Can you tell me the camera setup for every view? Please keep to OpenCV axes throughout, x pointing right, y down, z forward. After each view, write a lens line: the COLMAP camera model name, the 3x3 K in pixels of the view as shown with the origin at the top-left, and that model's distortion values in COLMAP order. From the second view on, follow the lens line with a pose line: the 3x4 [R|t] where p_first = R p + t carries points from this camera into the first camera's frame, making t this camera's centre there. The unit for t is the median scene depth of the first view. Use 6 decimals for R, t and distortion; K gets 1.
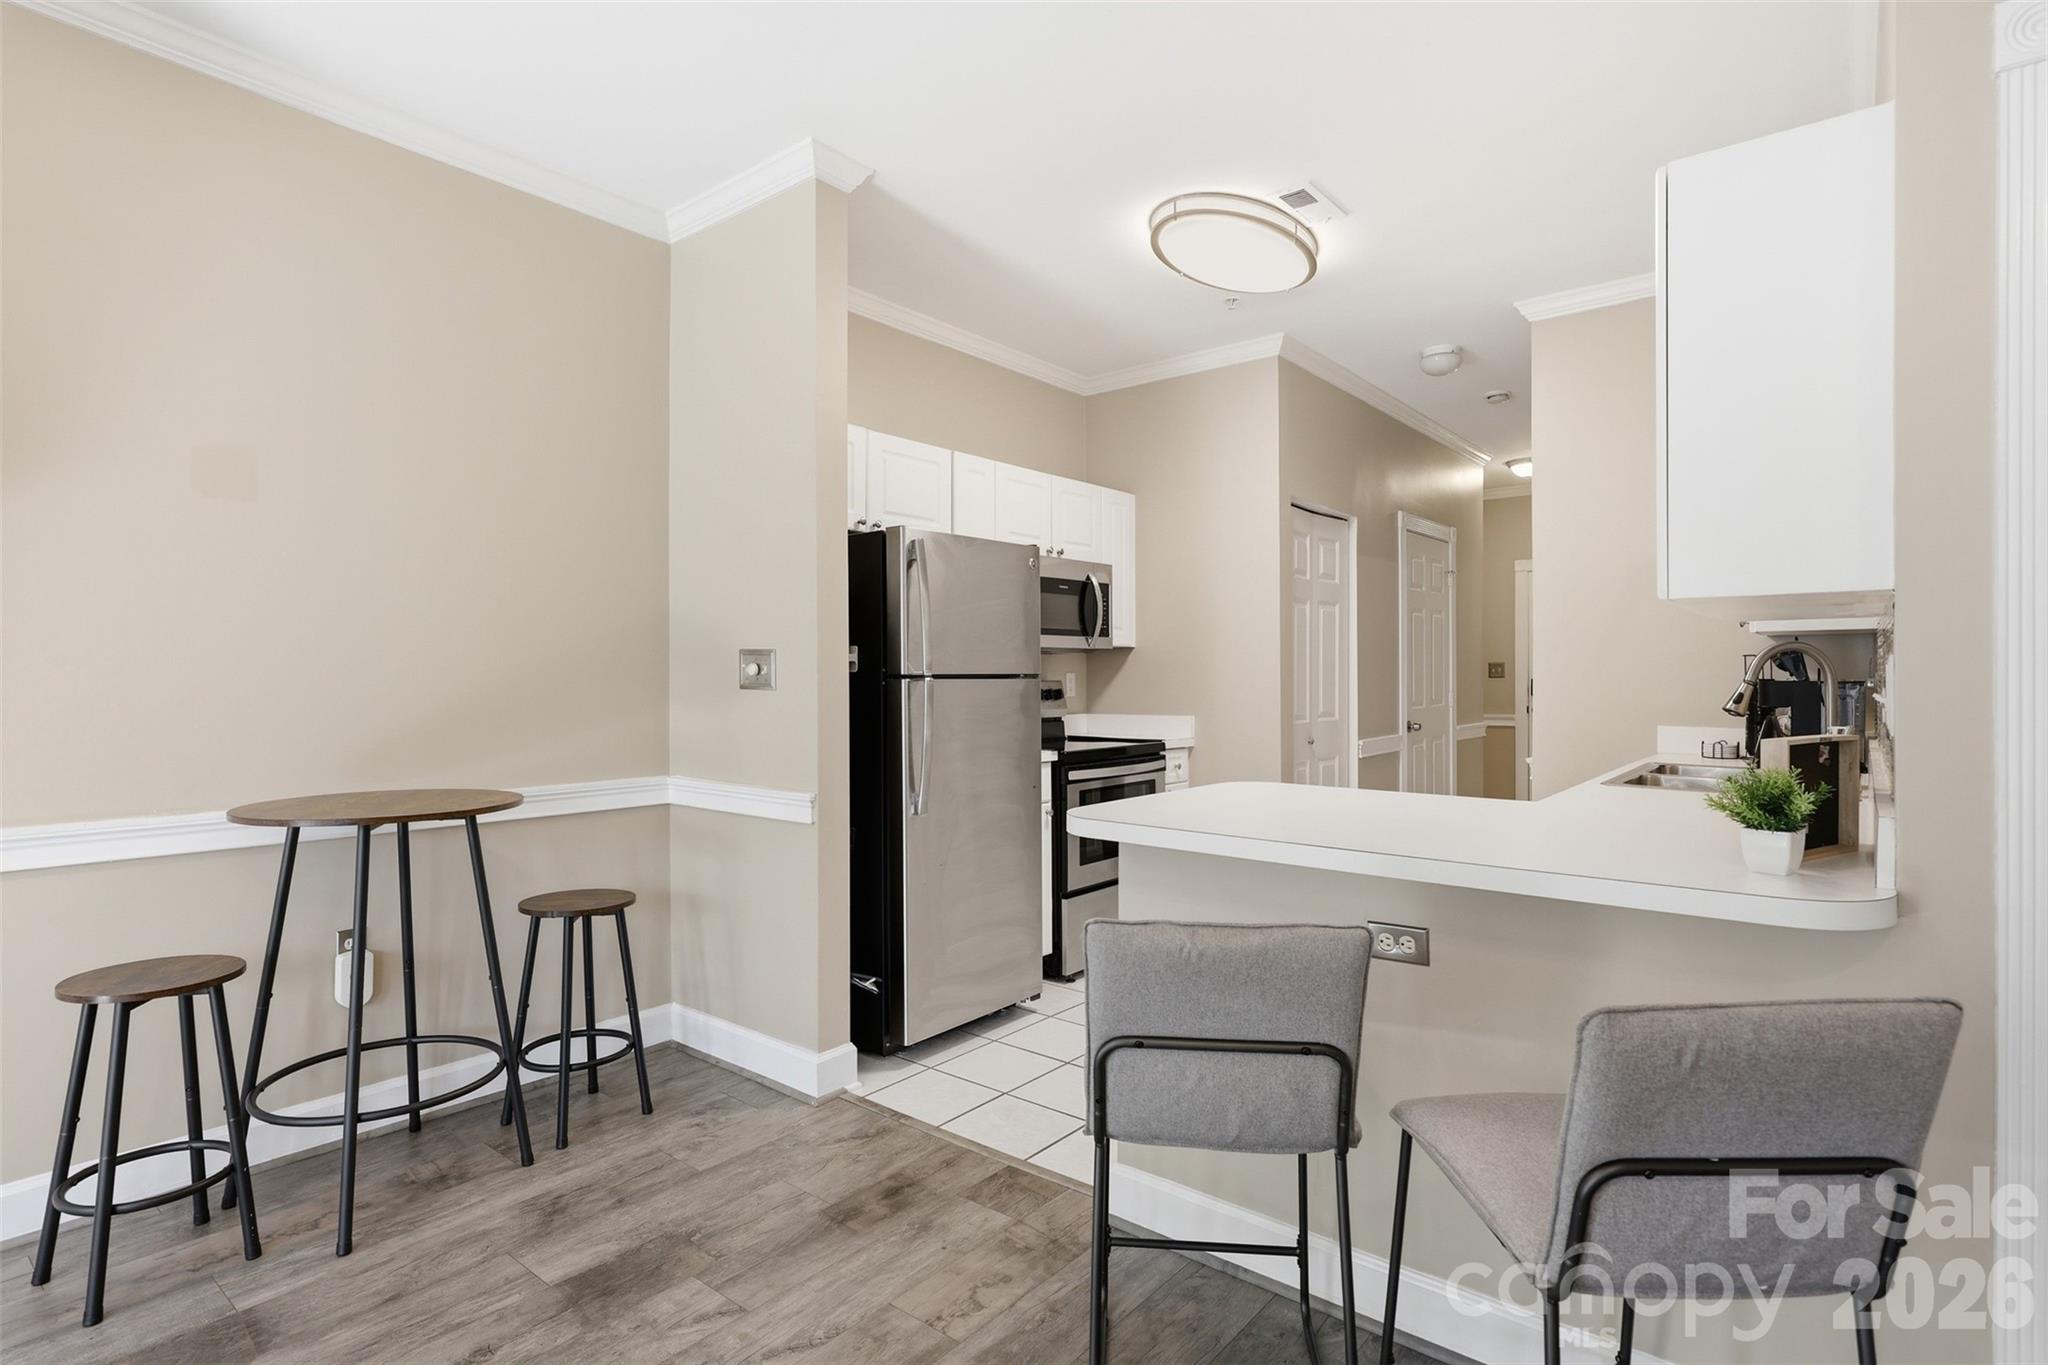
lens RADIAL K [[1030.9, 0, 1024.0], [0, 1030.9, 682.5], [0, 0, 1]] dist [0.000260, -0.000120]
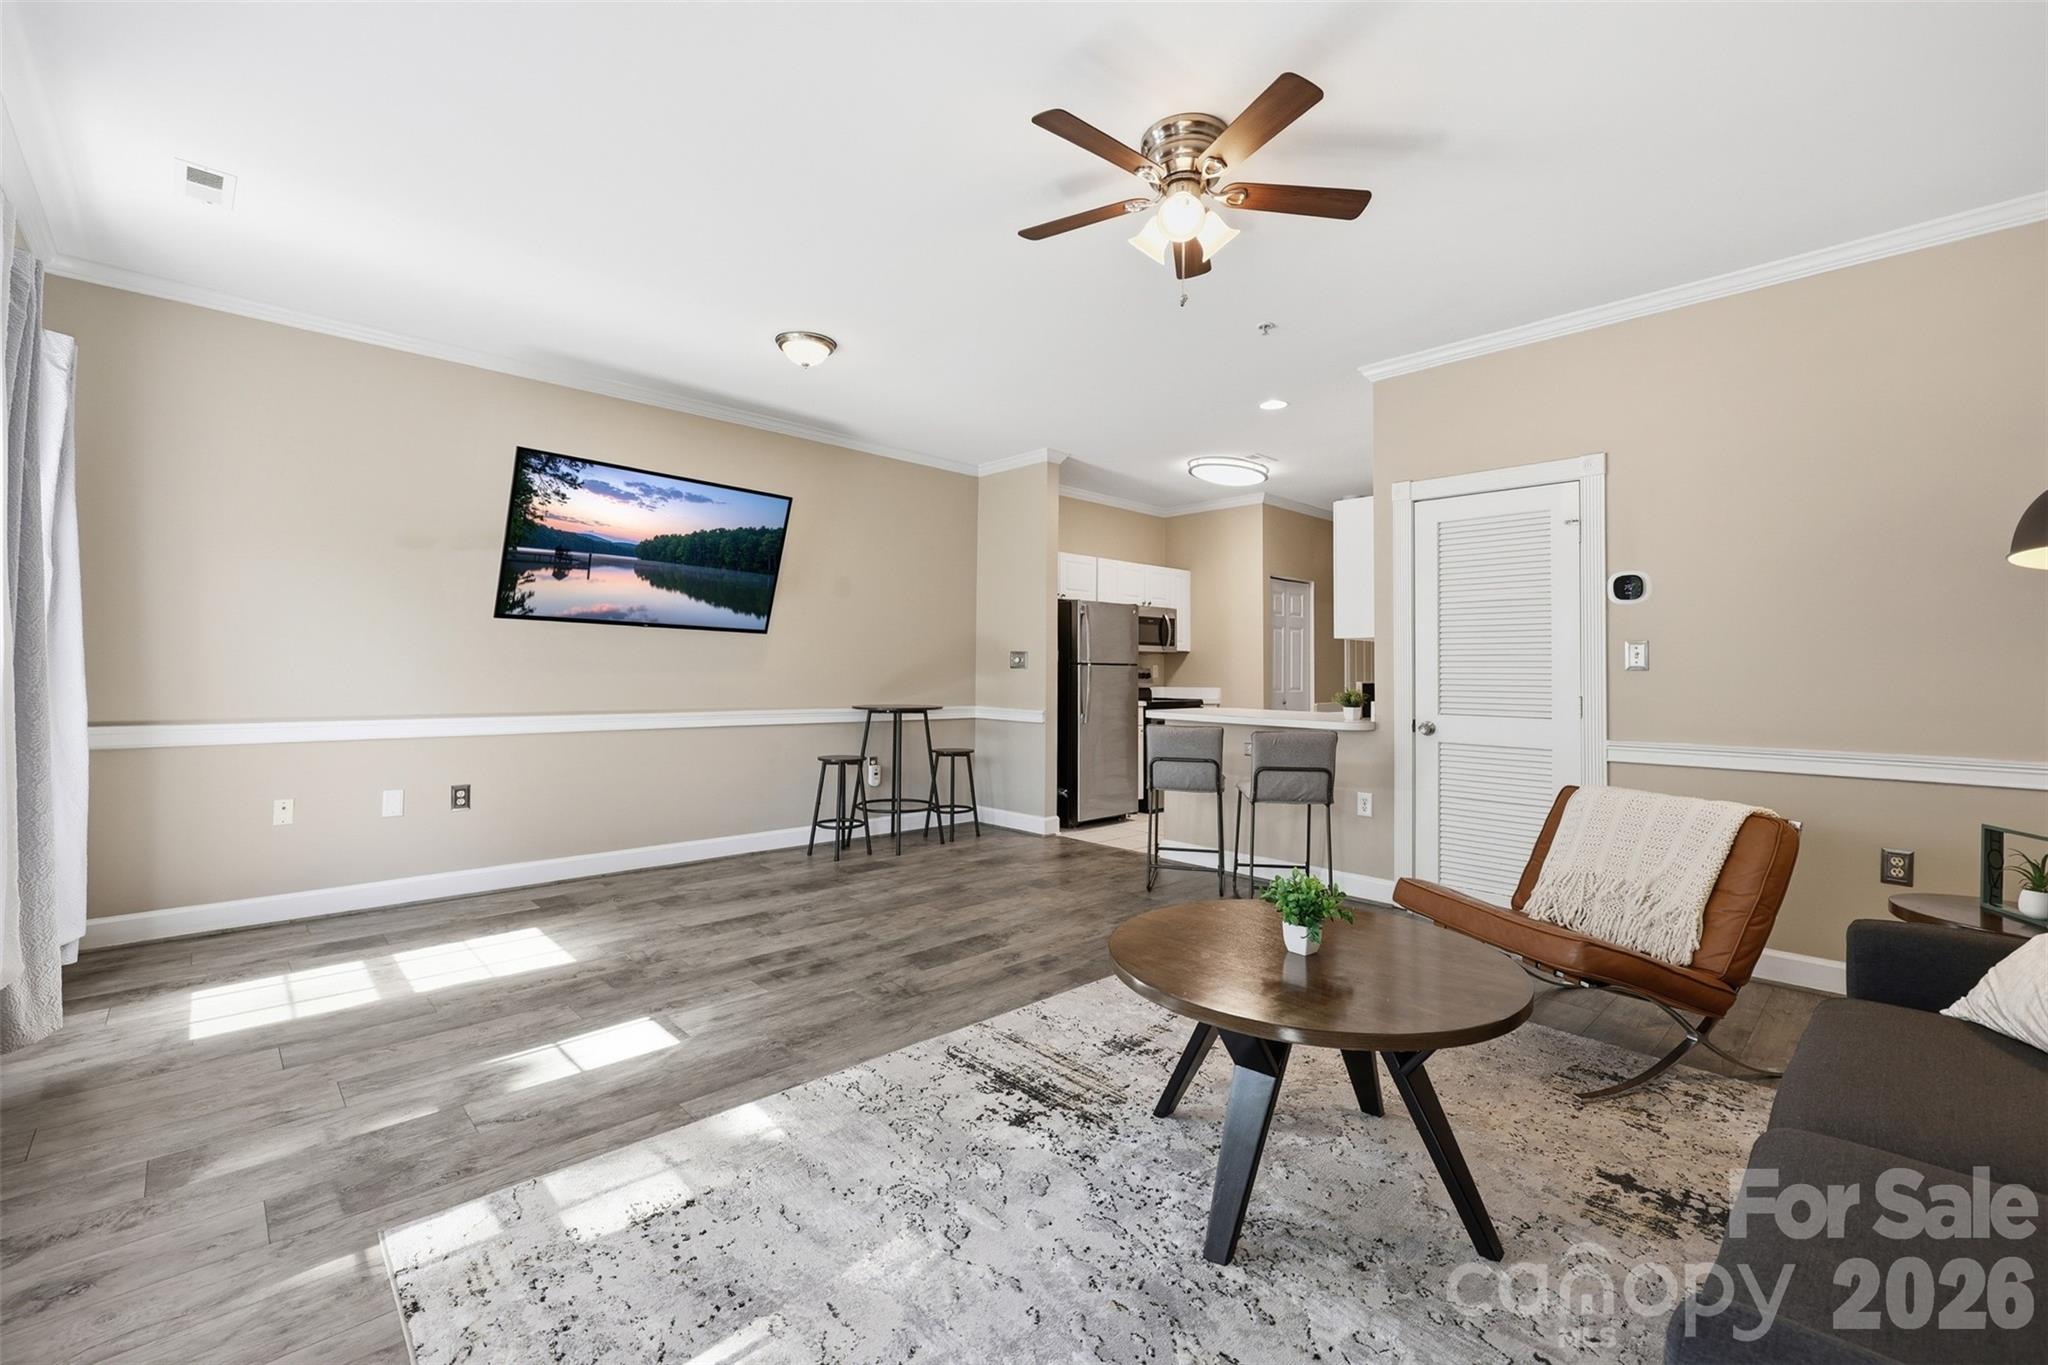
lens RADIAL K [[865.3, 0, 1029.9], [0, 865.3, 671.0], [0, 0, 1]] dist [-0.000070, 0.000008]
pose [[0.993430, 0.010345, -0.113972, -0.003038], [-0.011401, 0.999898, -0.008612, 0.026942], [0.113871, 0.009855, 0.993447, -0.891047]]
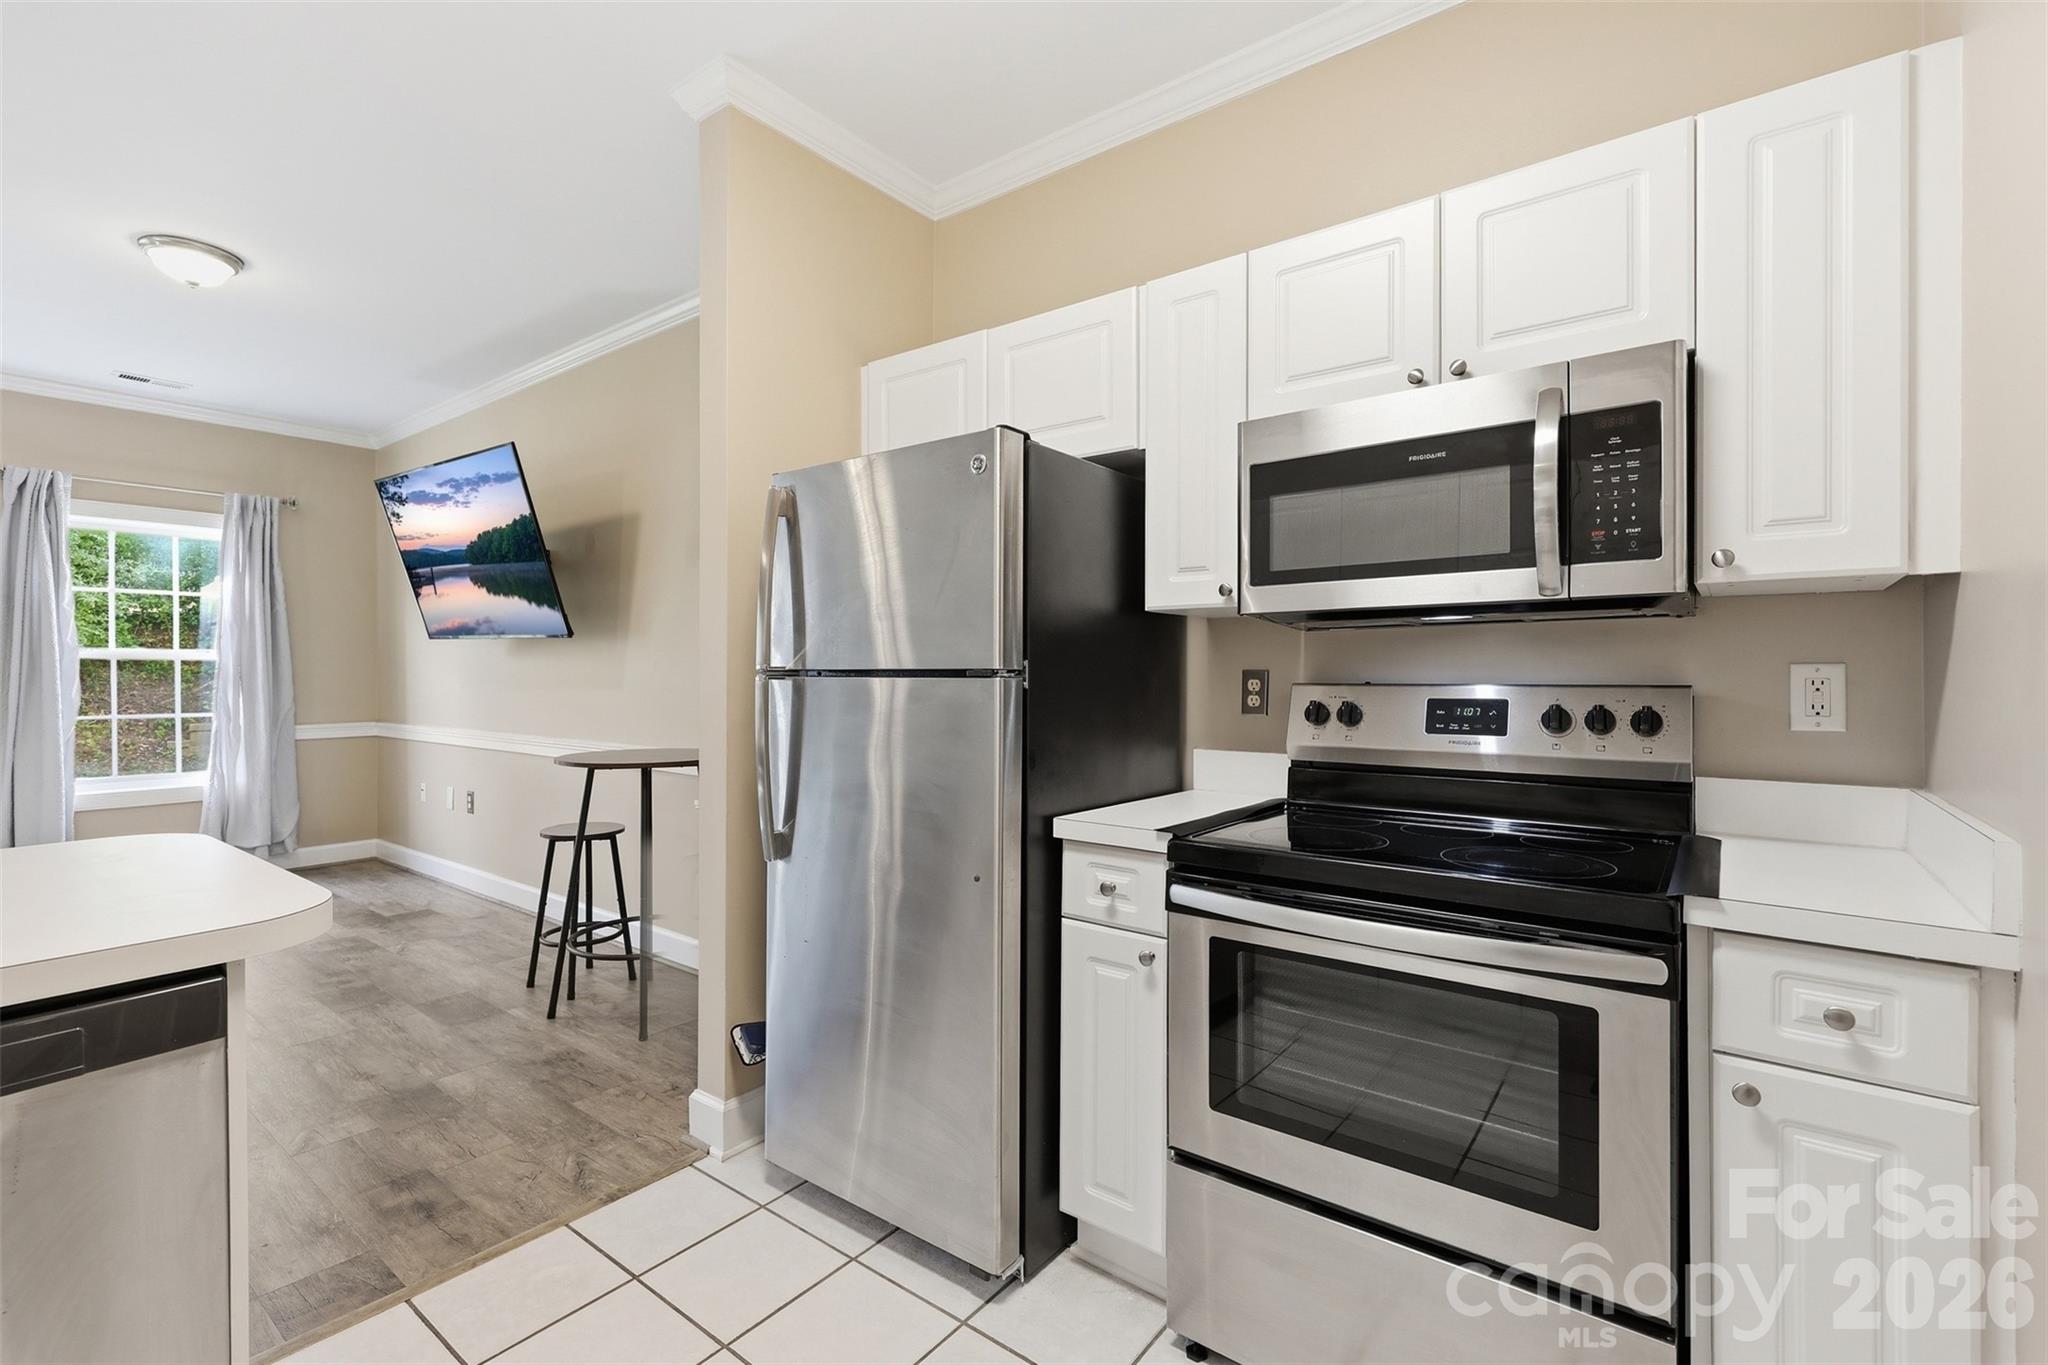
lens RADIAL K [[899.2, 0, 1029.0], [0, 899.2, 671.4], [0, 0, 1]] dist [0.001549, 0.000257]
pose [[0.024609, -0.005060, -0.999684, 0.513598], [-0.008626, 0.999949, -0.005273, -0.005058], [0.999660, 0.008753, 0.024564, 1.080944]]
